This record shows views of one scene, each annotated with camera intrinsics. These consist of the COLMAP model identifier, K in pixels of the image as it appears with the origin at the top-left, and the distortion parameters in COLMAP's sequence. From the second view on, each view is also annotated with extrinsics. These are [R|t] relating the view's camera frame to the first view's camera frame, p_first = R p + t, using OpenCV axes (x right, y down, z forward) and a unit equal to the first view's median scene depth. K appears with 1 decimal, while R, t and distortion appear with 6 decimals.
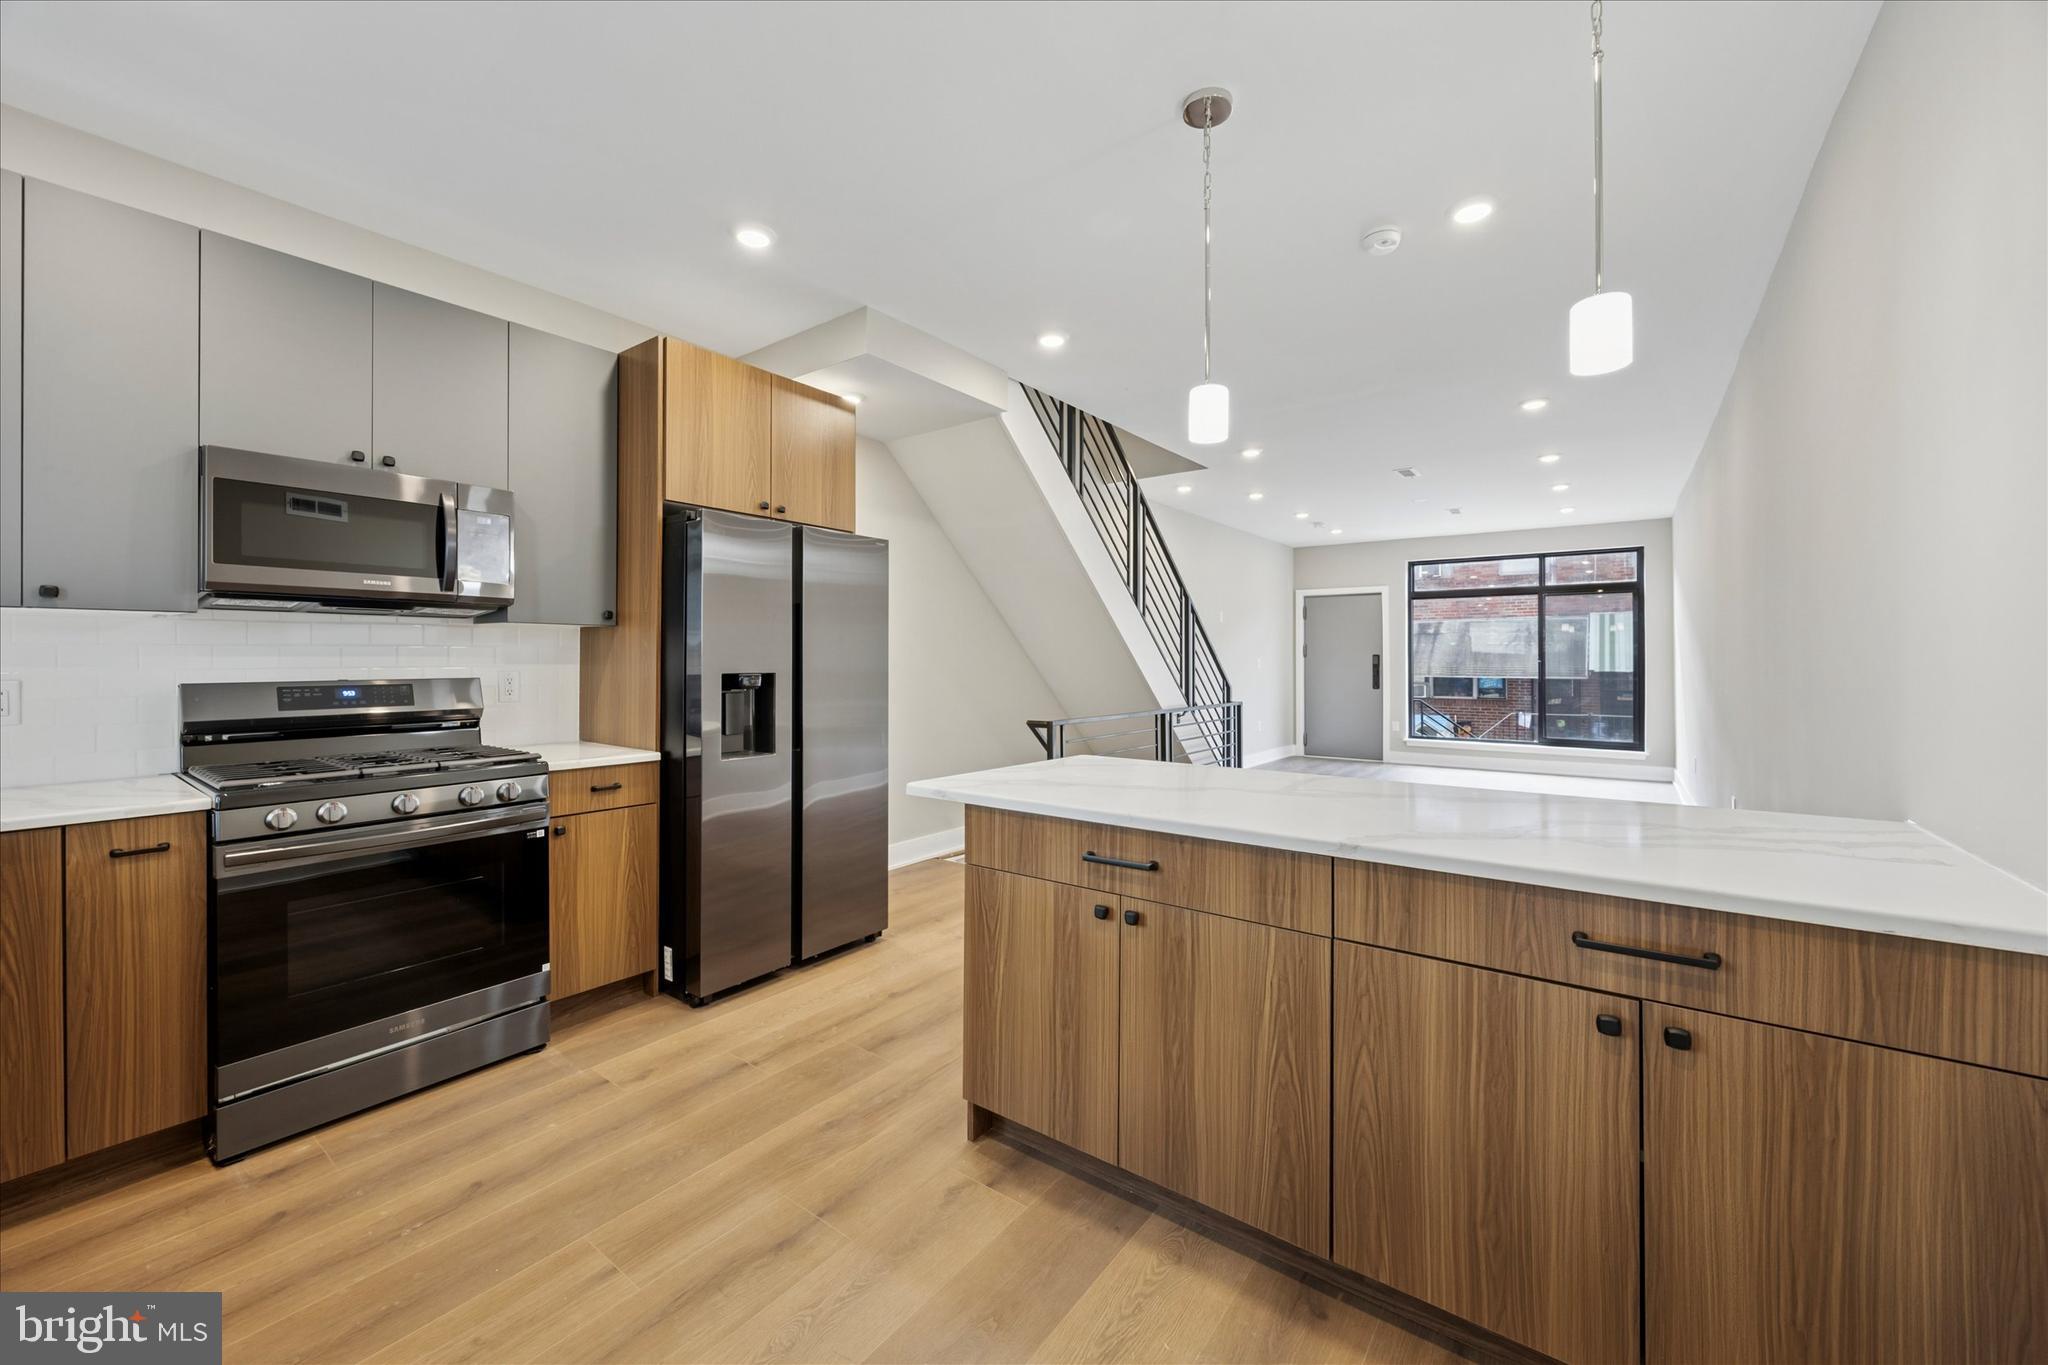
lens RADIAL K [[789.7, 0, 1028.0], [0, 789.7, 666.9], [0, 0, 1]] dist [-0.001119, 0.000401]
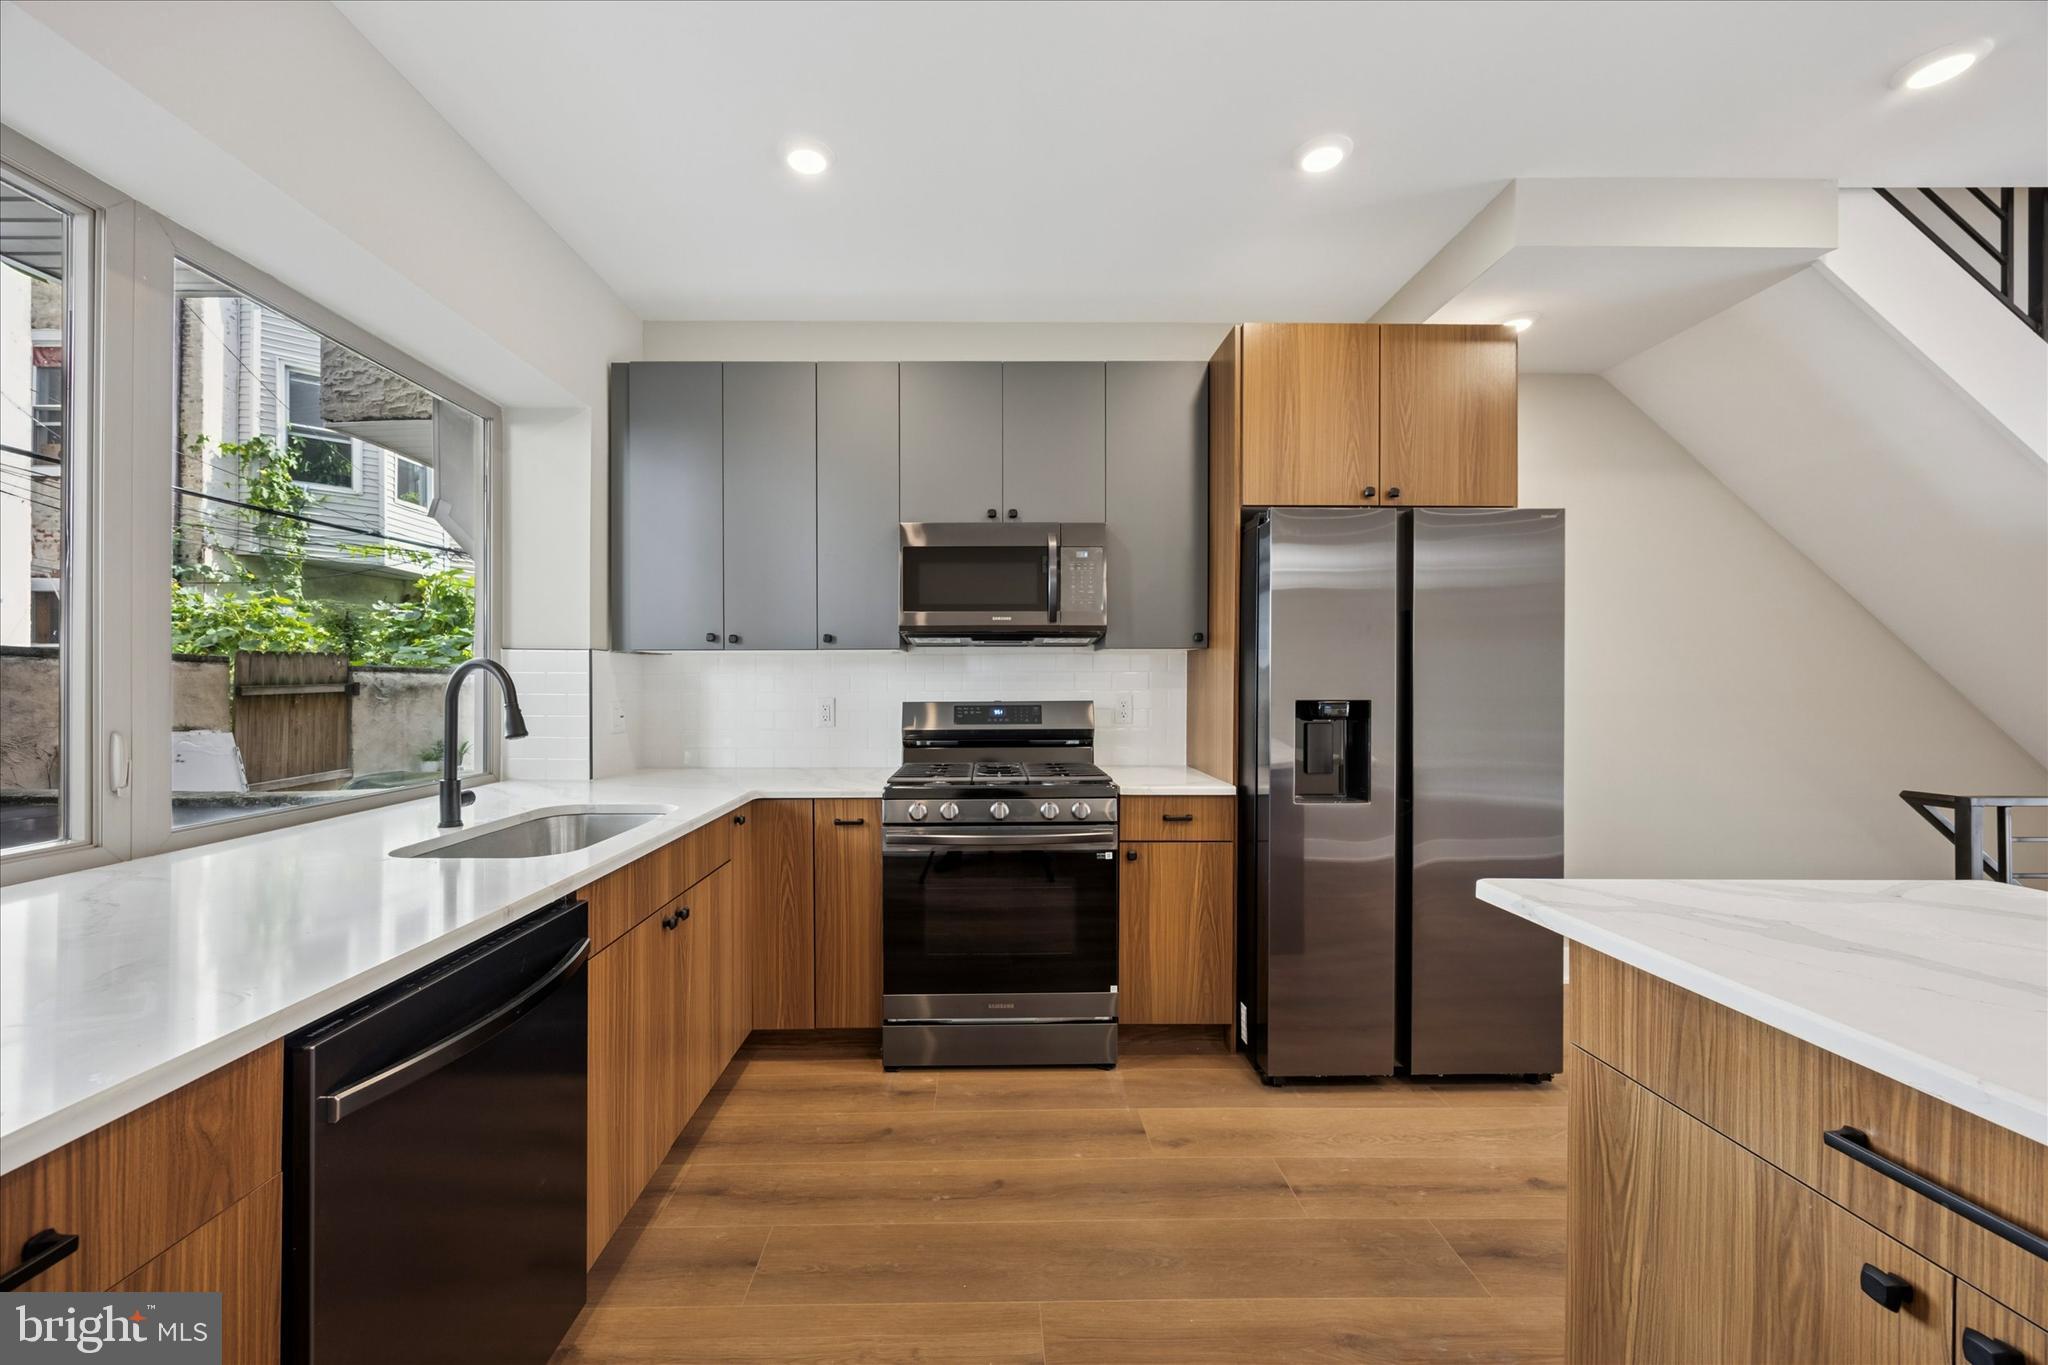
lens RADIAL K [[789.7, 0, 996.4], [0, 789.7, 687.8], [0, 0, 1]] dist [-0.001119, 0.000401]
pose [[0.602500, 0.002757, -0.798114, 0.101426], [-0.005070, 0.999987, -0.000374, -0.002903], [0.798103, 0.004272, 0.602506, 0.266046]]
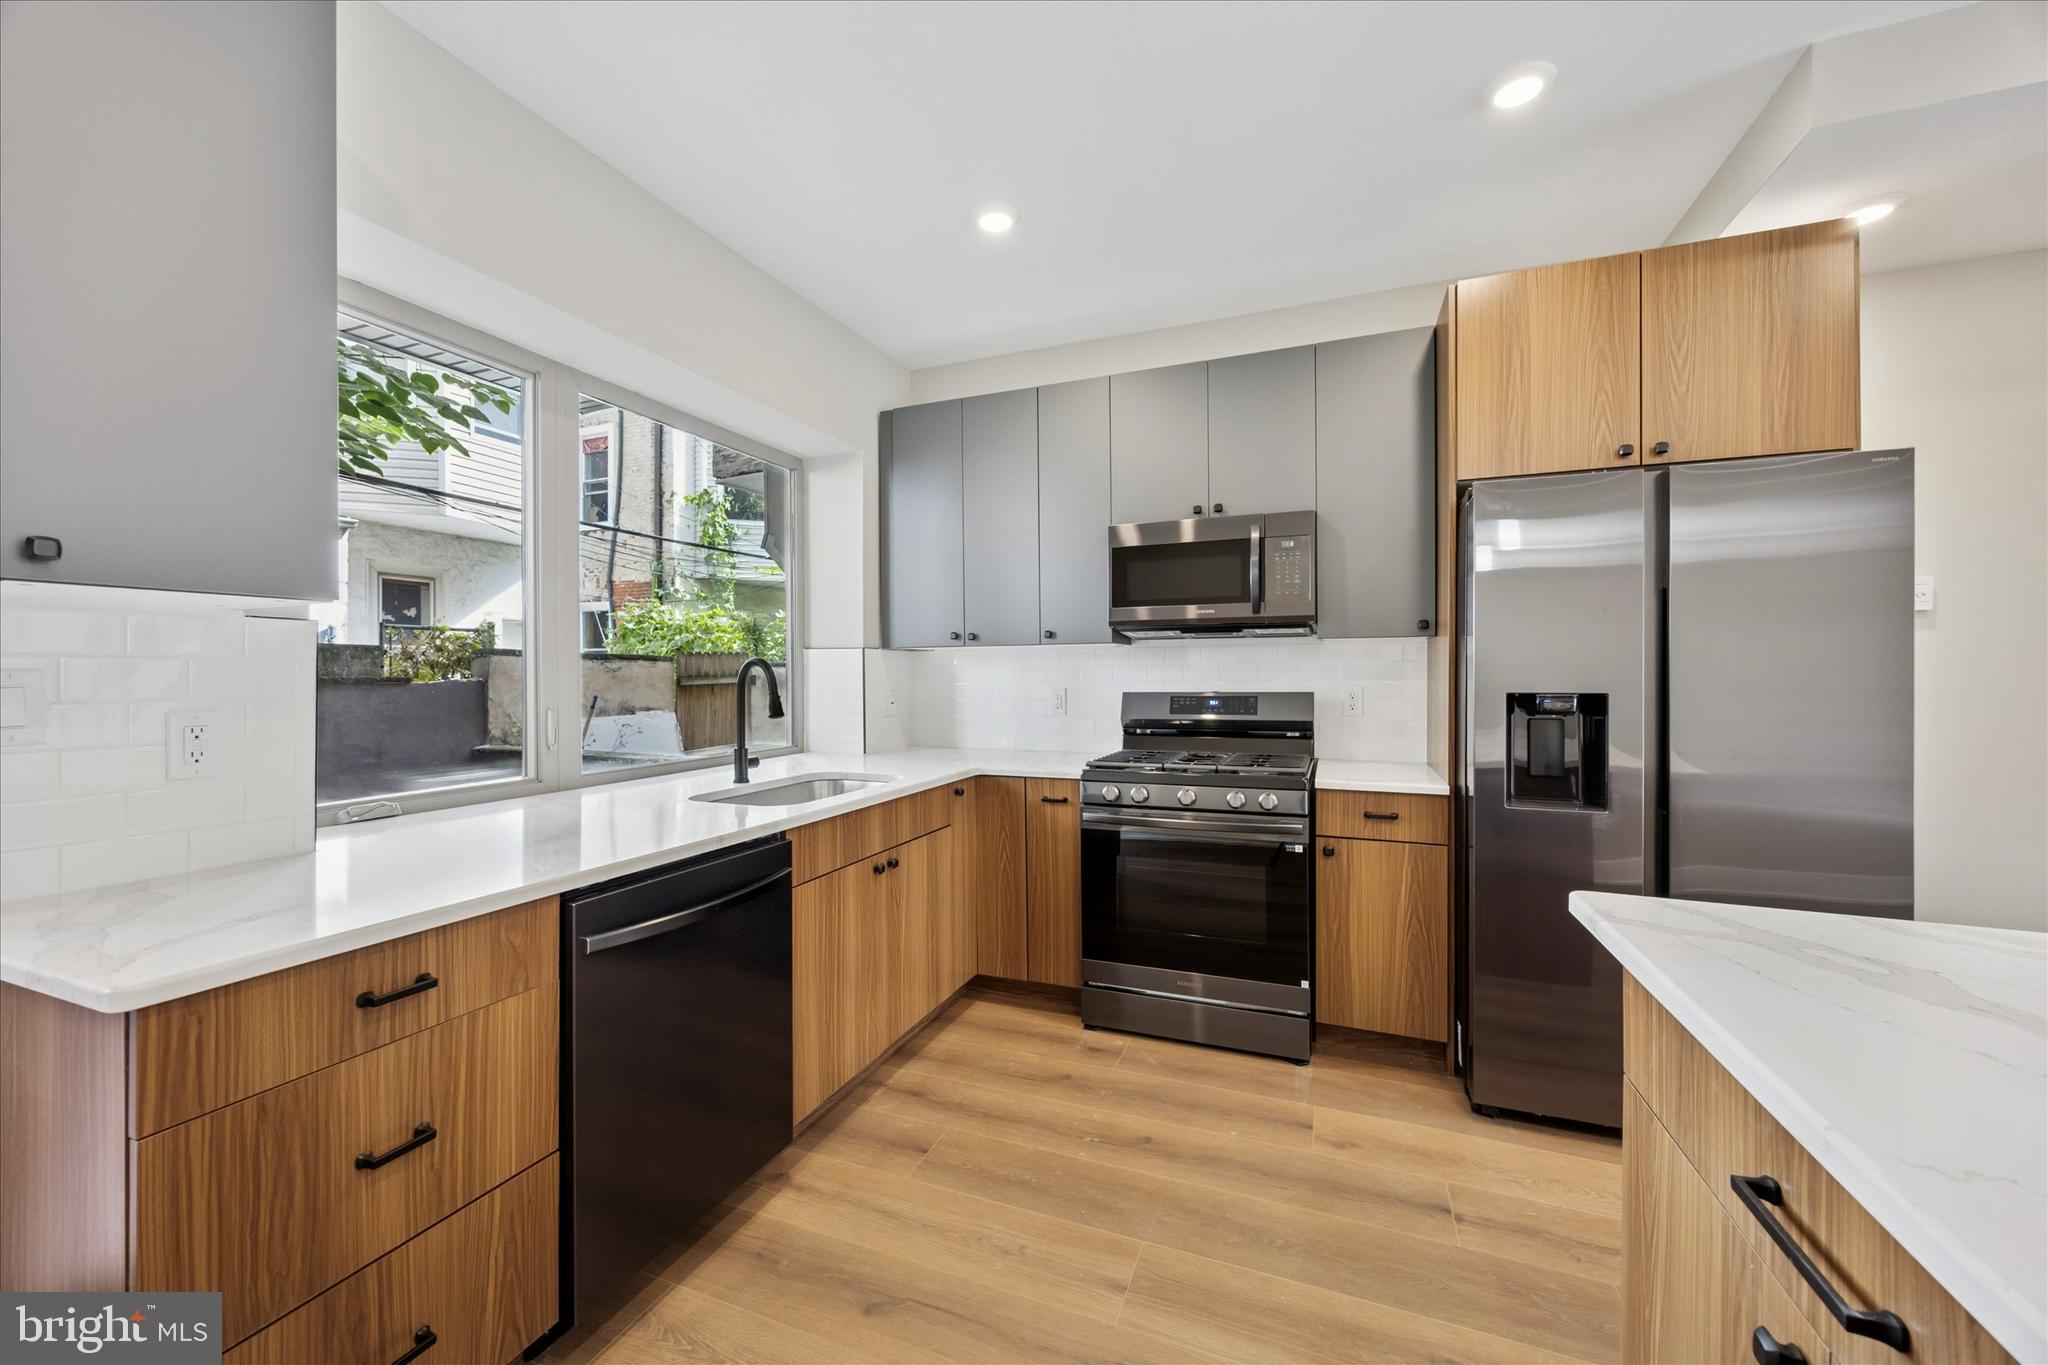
lens RADIAL K [[789.7, 0, 1026.3], [0, 789.7, 683.5], [0, 0, 1]] dist [-0.001119, 0.000401]
pose [[0.250305, 0.008437, -0.968130, 0.257230], [-0.004578, 0.999961, 0.007531, -0.004396], [0.968156, 0.002547, 0.250334, 0.402909]]
